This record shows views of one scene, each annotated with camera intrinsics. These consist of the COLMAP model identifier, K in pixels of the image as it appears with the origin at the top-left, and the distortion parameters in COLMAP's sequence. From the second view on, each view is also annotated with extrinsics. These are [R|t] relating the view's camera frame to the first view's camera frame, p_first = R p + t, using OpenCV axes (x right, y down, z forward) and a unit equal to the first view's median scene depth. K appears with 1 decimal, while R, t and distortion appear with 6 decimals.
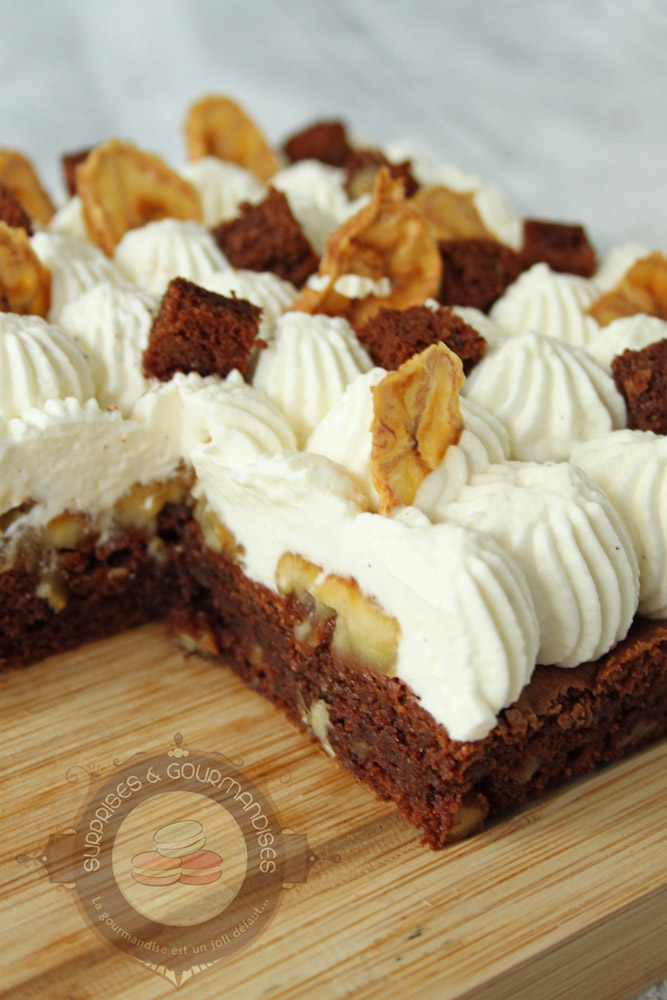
lens RADIAL K [[1673.7, 0, 333.2], [0, 1673.7, 487.4], [0, 0, 1]] dist [-0.001101, 0.034337]
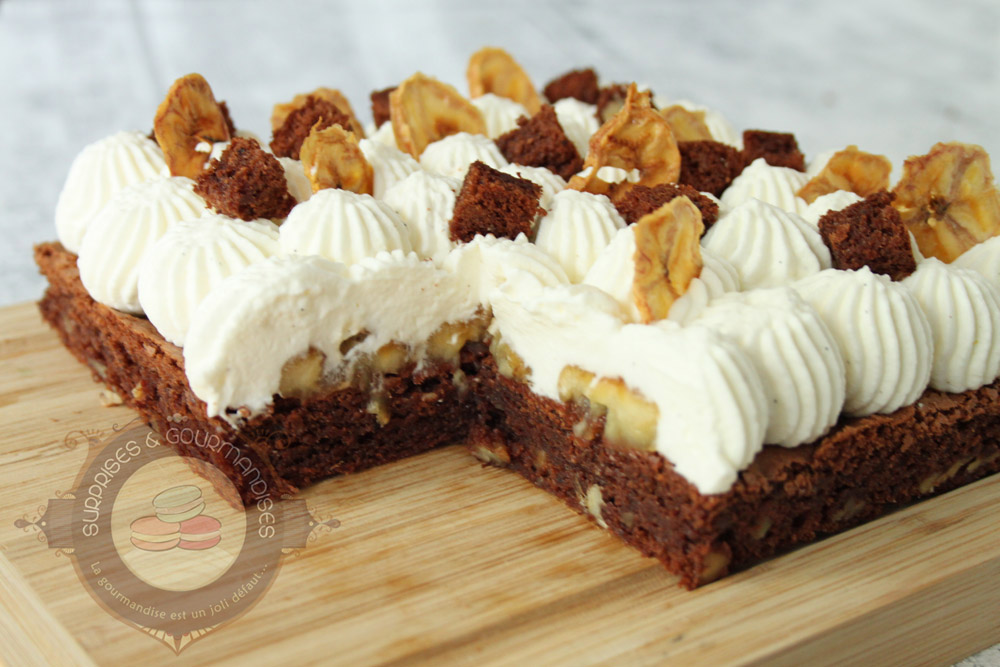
lens RADIAL K [[1613.4, 0, 500.0], [0, 1613.4, 333.5], [0, 0, 1]] dist [-0.029632, 0.086403]
pose [[0.999229, -0.015983, -0.035848, -0.033237], [0.011906, 0.993730, -0.111175, 0.146731], [0.037400, 0.110662, 0.993154, -0.219190]]
